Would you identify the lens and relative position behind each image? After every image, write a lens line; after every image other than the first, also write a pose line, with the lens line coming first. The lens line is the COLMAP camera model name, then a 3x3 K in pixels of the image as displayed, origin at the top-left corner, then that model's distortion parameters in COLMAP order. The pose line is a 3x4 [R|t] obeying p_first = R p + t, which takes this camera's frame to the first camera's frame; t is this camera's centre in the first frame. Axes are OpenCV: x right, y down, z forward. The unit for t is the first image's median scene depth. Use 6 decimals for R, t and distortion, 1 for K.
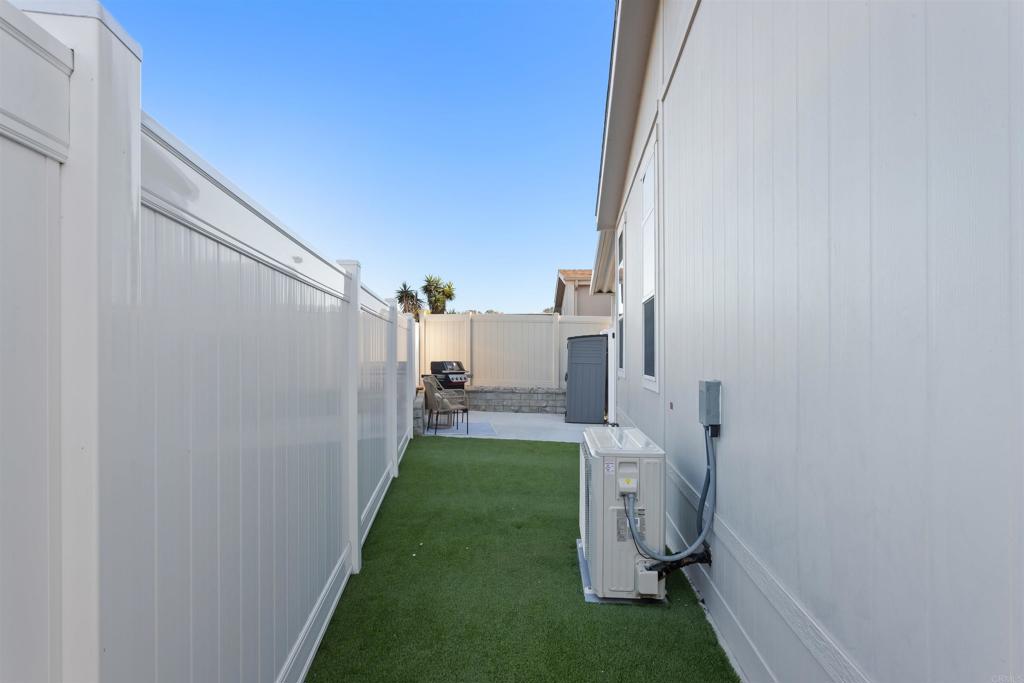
lens RADIAL K [[524.1, 0, 512.2], [0, 524.1, 345.3], [0, 0, 1]] dist [-0.002245, -0.000195]
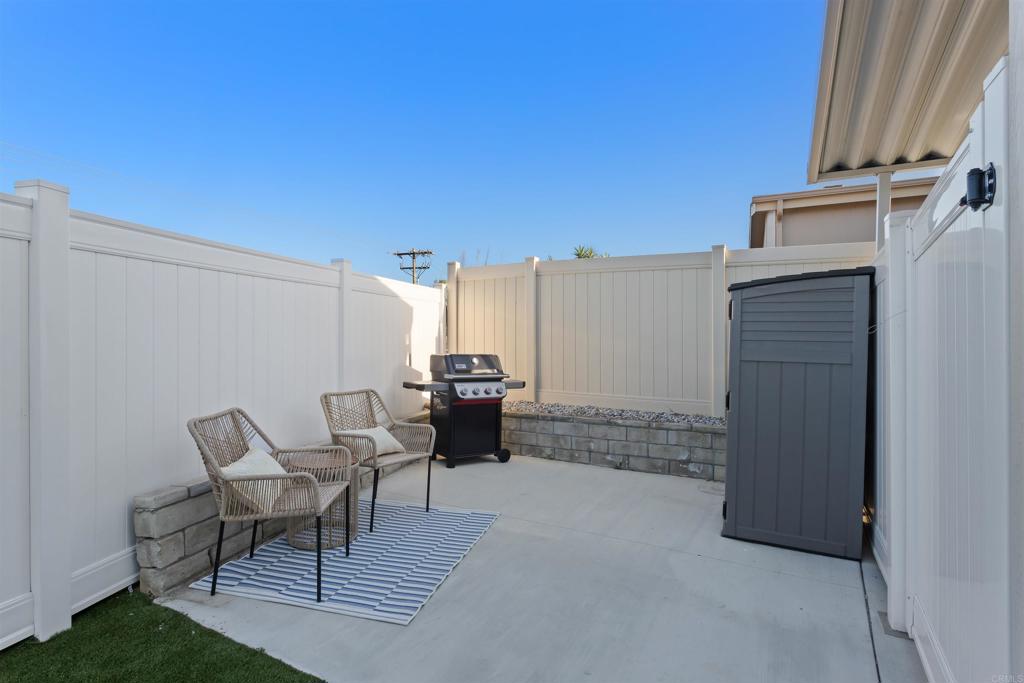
lens RADIAL K [[484.6, 0, 510.4], [0, 484.6, 344.3], [0, 0, 1]] dist [0.000570, 0.000056]
pose [[0.916116, -0.004832, -0.400885, 0.090630], [0.009634, 0.999904, 0.009963, 0.016631], [0.400798, -0.012990, 0.916074, 0.583869]]
